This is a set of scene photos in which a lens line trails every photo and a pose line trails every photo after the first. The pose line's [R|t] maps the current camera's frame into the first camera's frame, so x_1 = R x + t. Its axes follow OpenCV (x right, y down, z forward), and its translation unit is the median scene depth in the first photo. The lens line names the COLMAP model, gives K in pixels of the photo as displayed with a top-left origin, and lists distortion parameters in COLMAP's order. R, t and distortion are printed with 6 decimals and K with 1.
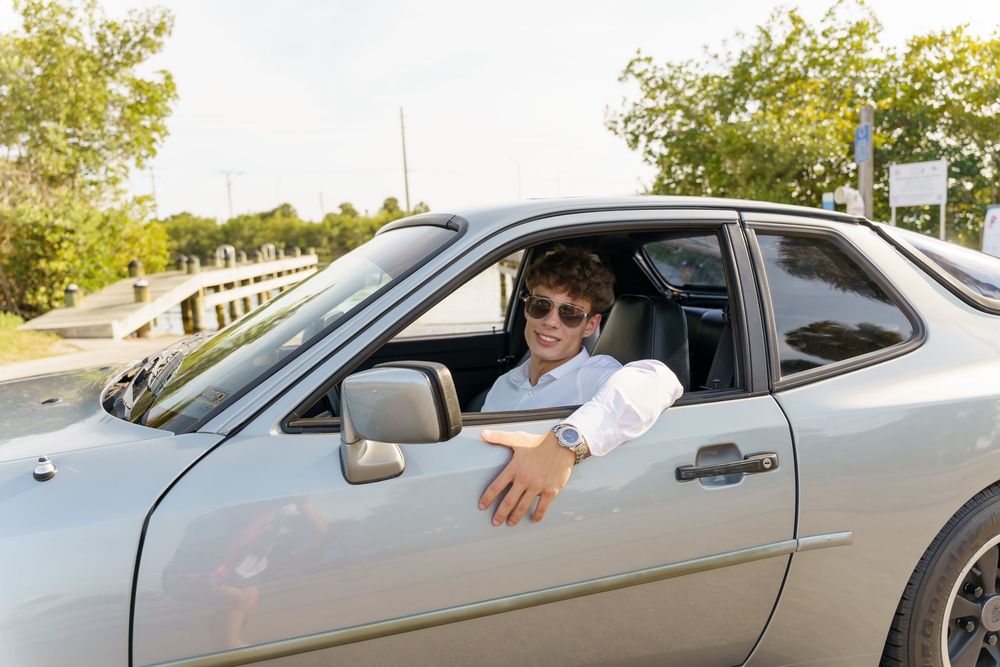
lens RADIAL K [[736.5, 0, 500.0], [0, 736.5, 333.5], [0, 0, 1]] dist [-0.002860, 0.007402]
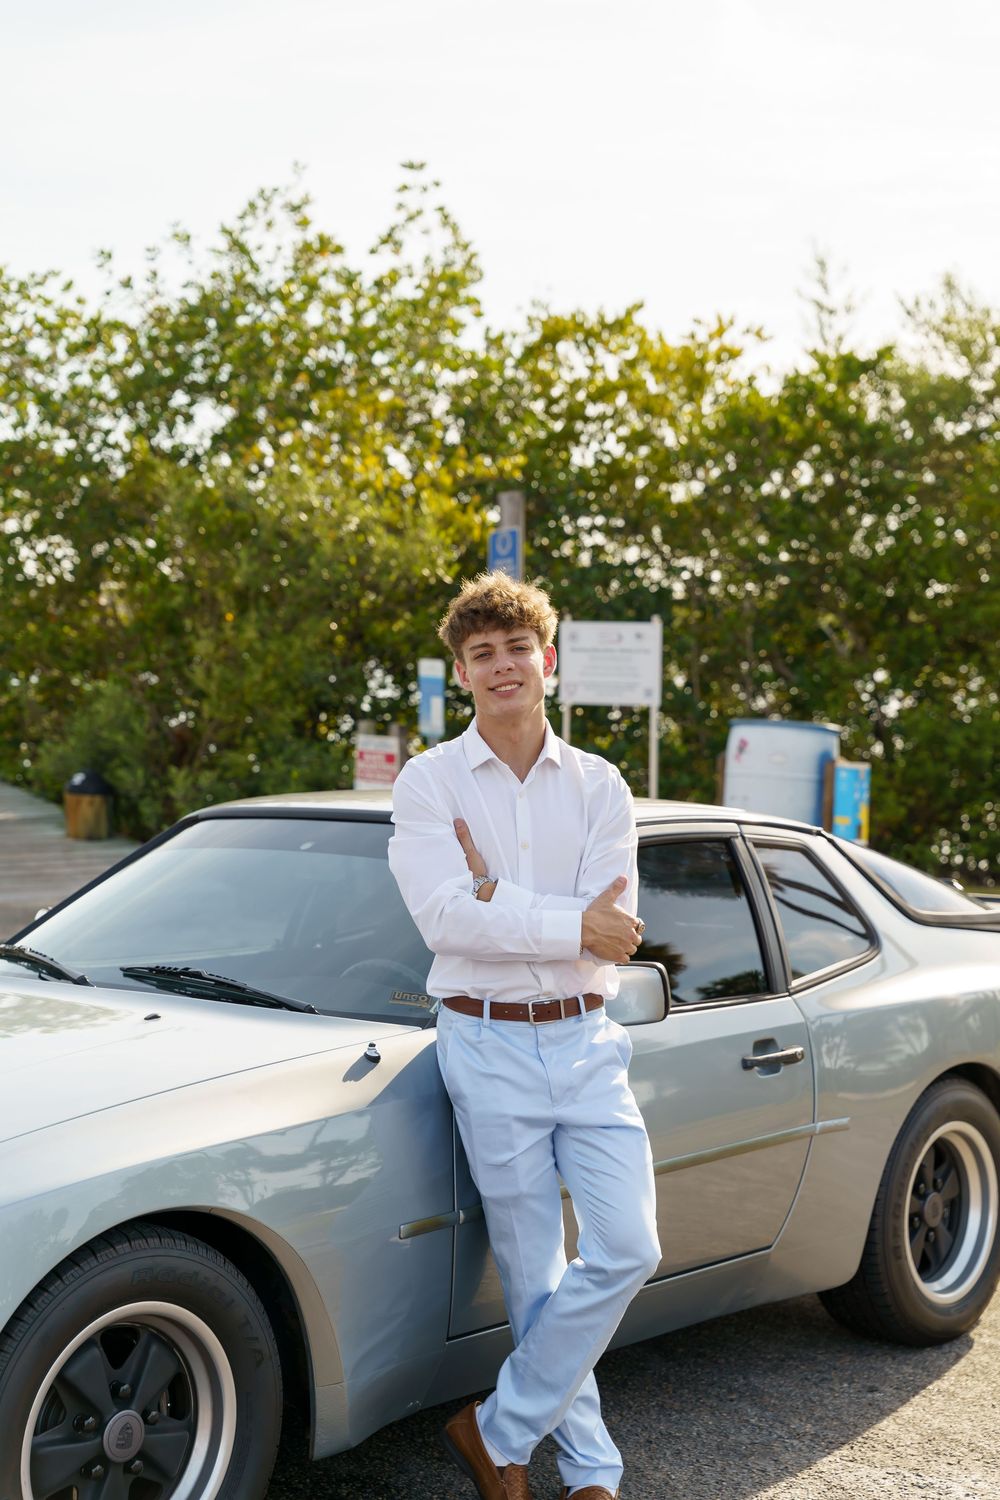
lens RADIAL K [[2286.7, 0, 495.3], [0, 2286.7, 795.8], [0, 0, 1]] dist [0.025218, 0.032155]
pose [[0.857215, 0.036150, 0.513689, -0.193130], [0.003722, 0.997072, -0.076378, 0.004454], [-0.514946, 0.067384, 0.854570, -0.186935]]
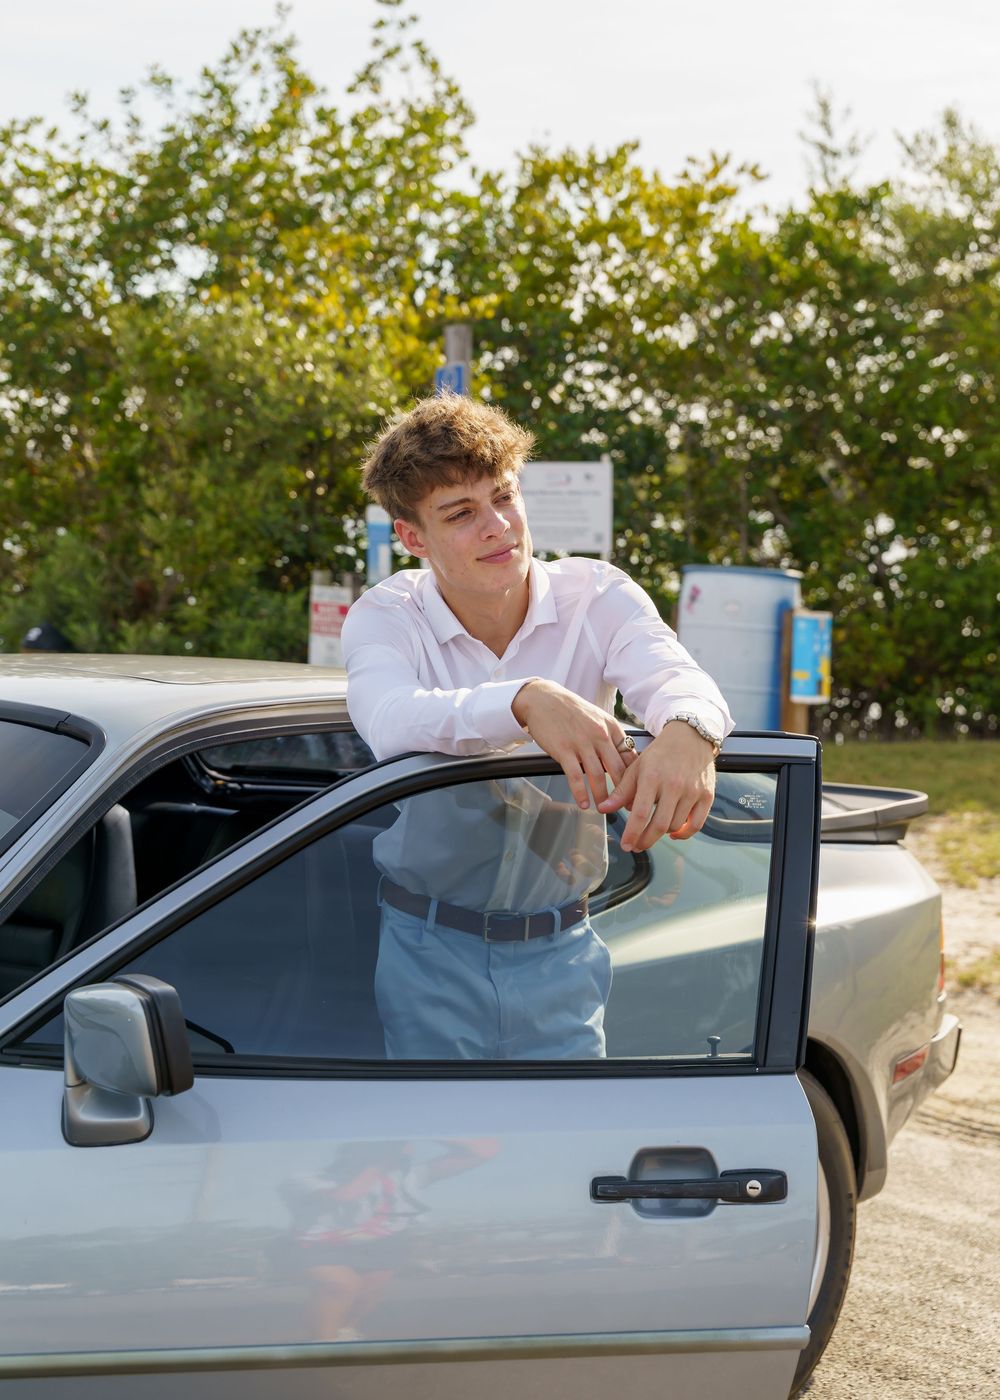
lens RADIAL K [[2130.7, 0, 530.9], [0, 2130.7, 641.5], [0, 0, 1]] dist [-0.006732, -0.032326]
pose [[0.868804, 0.031106, 0.494179, -0.074093], [0.008448, 0.996948, -0.077605, -0.007827], [-0.495084, 0.071598, 0.865890, -0.101994]]
